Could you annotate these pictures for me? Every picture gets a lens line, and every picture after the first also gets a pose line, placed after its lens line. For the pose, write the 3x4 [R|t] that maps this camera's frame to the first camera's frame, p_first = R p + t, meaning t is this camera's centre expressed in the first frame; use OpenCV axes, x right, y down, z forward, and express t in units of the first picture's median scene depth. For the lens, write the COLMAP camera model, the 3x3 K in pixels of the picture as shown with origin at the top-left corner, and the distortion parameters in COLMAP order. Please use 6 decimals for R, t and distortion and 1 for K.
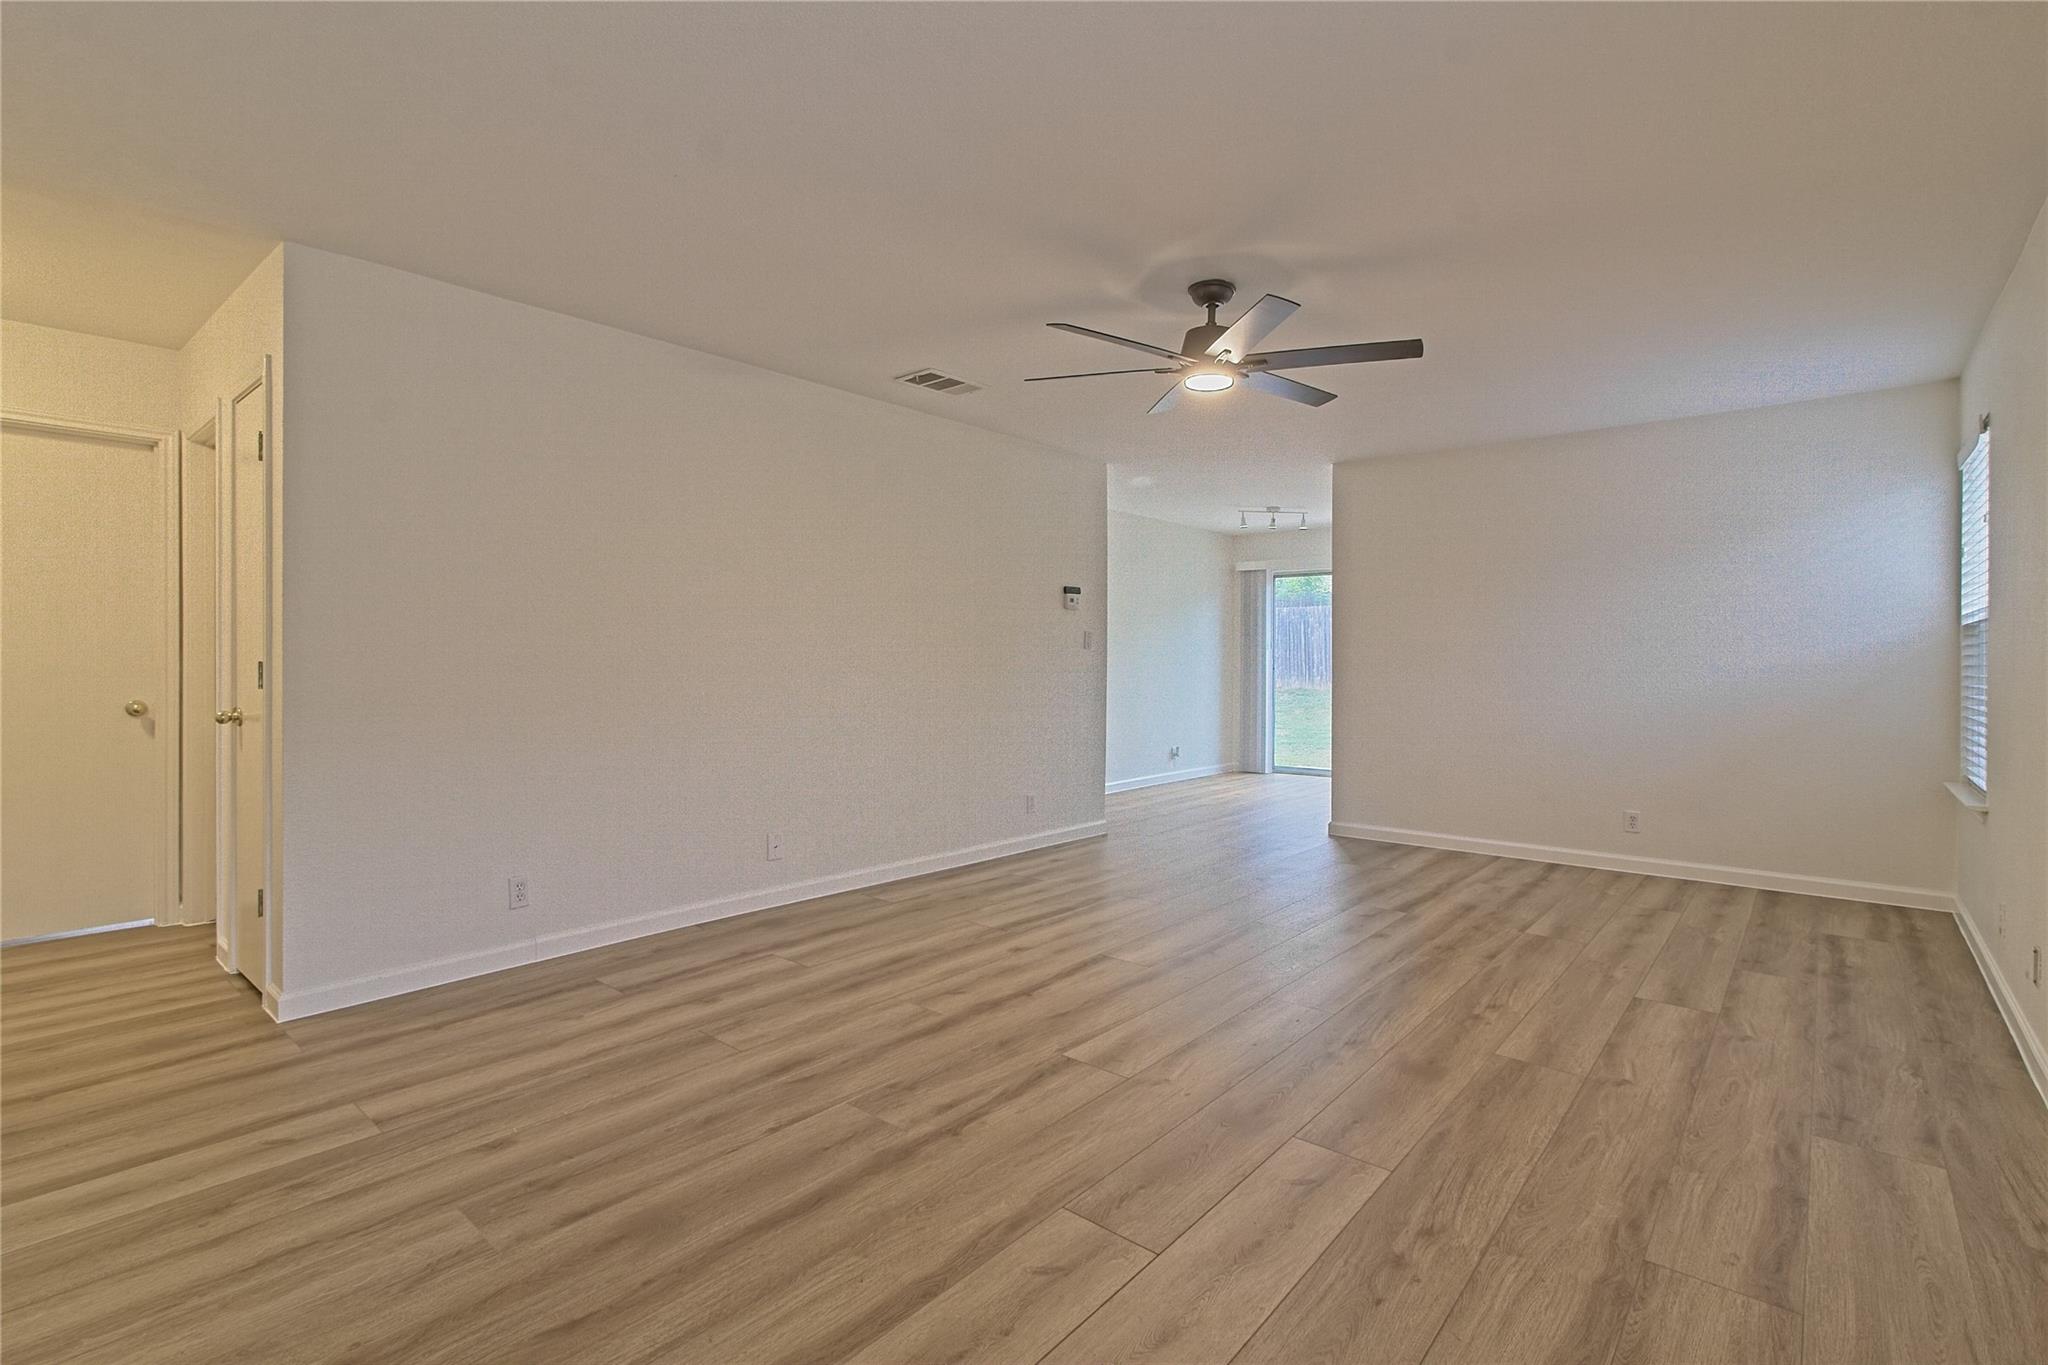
lens RADIAL K [[946.1, 0, 1014.7], [0, 946.1, 672.1], [0, 0, 1]] dist [-0.010053, 0.001260]
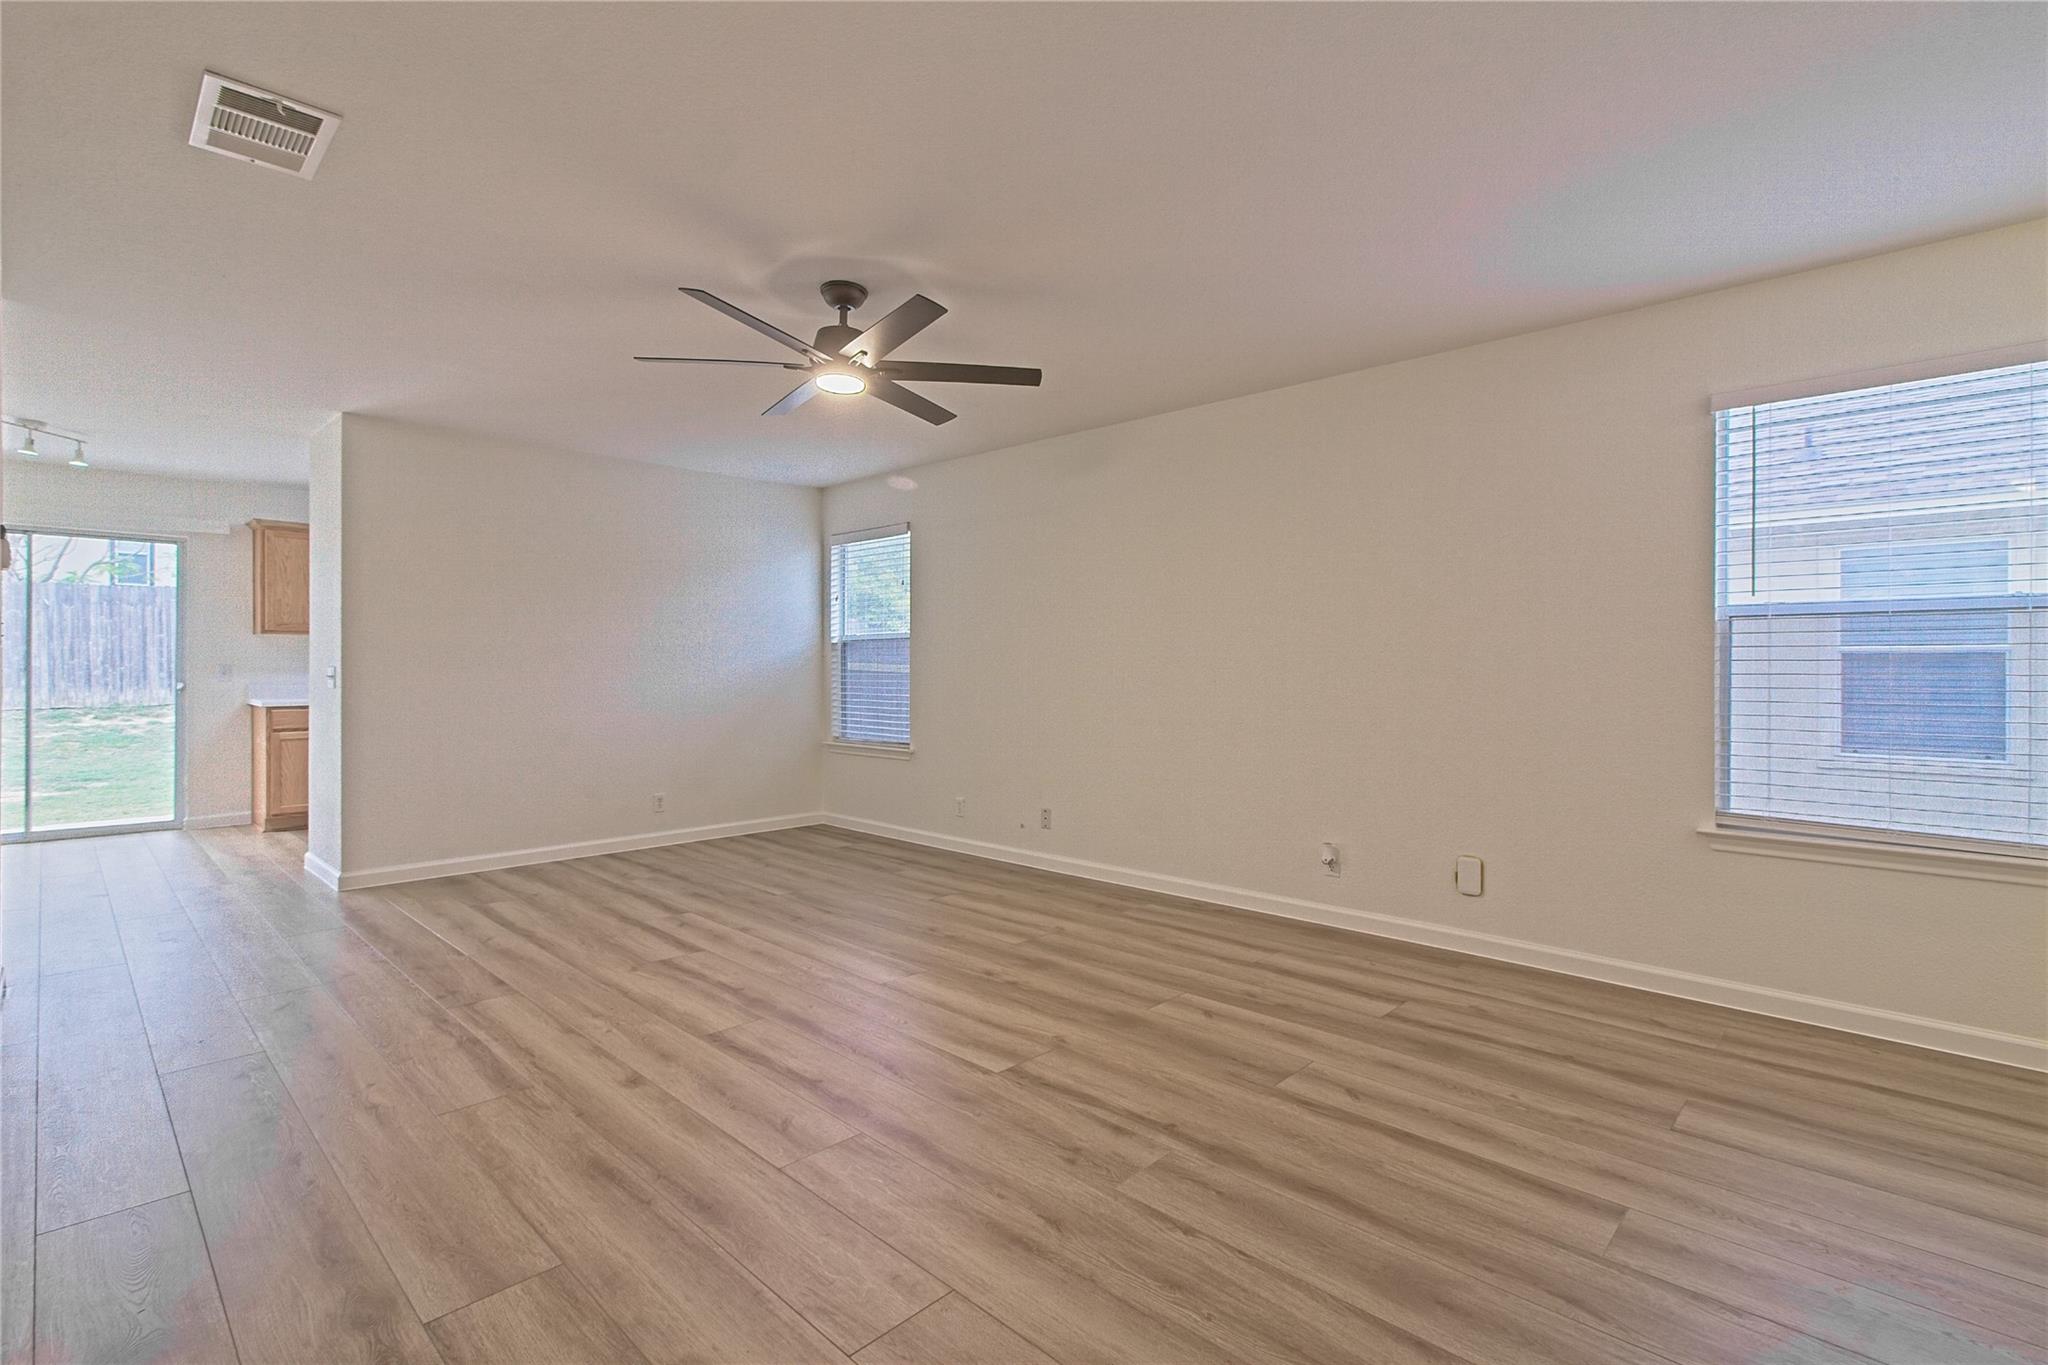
lens RADIAL K [[946.1, 0, 1014.7], [0, 946.1, 672.1], [0, 0, 1]] dist [-0.010053, 0.001260]
pose [[0.058386, -0.009345, 0.998250, -0.929932], [0.010363, 0.999908, 0.008754, -0.017622], [-0.998240, 0.009834, 0.058478, 0.931516]]
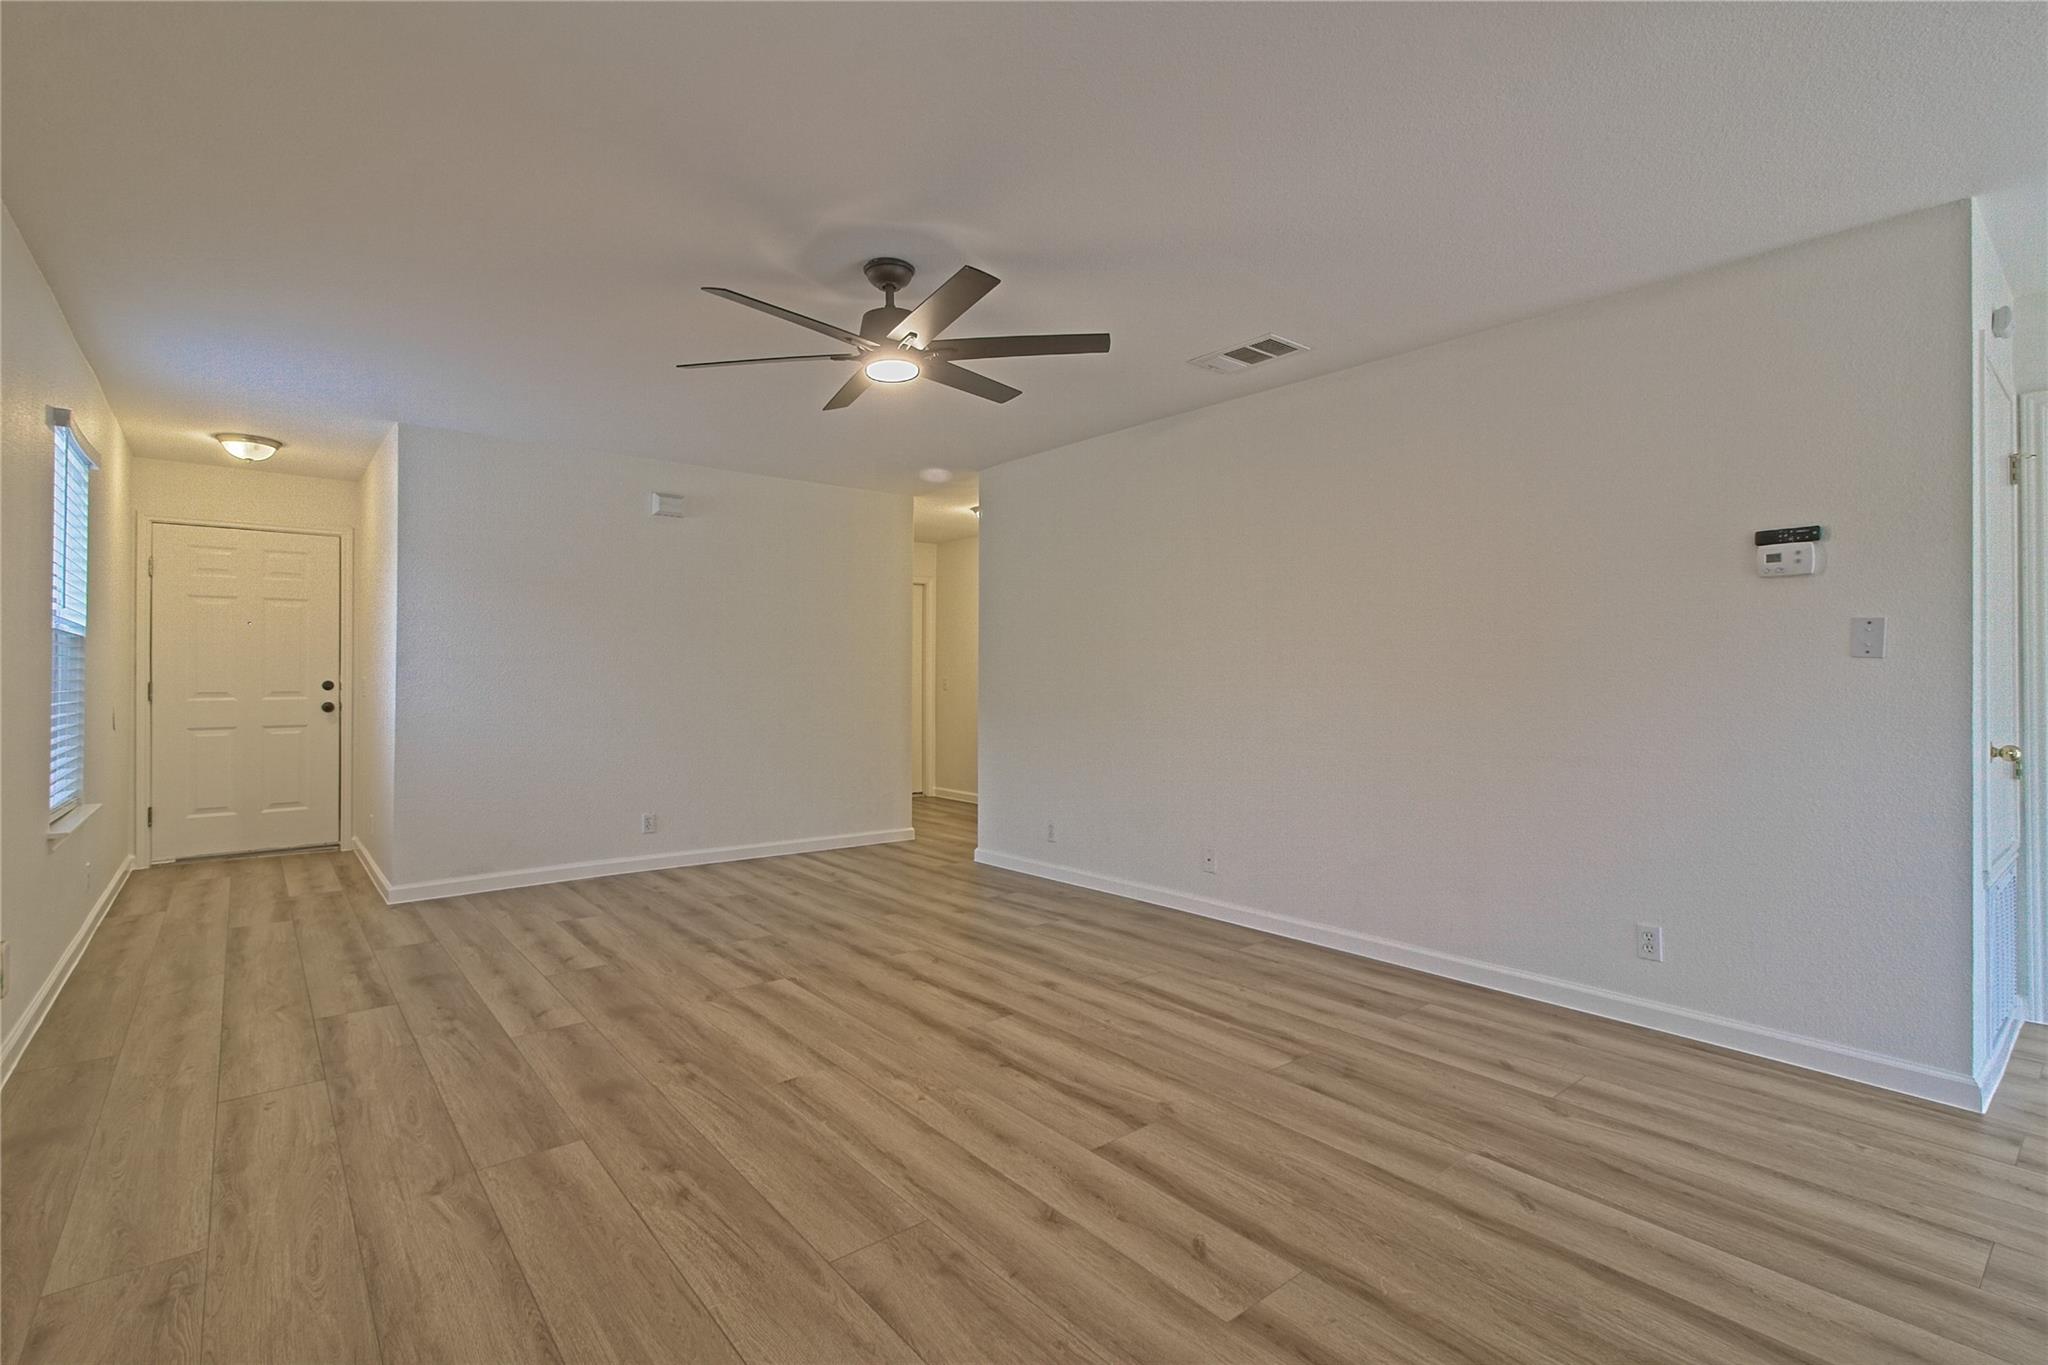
lens RADIAL K [[946.1, 0, 1014.7], [0, 946.1, 672.1], [0, 0, 1]] dist [-0.010053, 0.001260]
pose [[-0.173467, -0.011430, -0.984773, 1.306479], [-0.016163, 0.999831, -0.008757, -0.015088], [0.984707, 0.014397, -0.173623, 1.553933]]
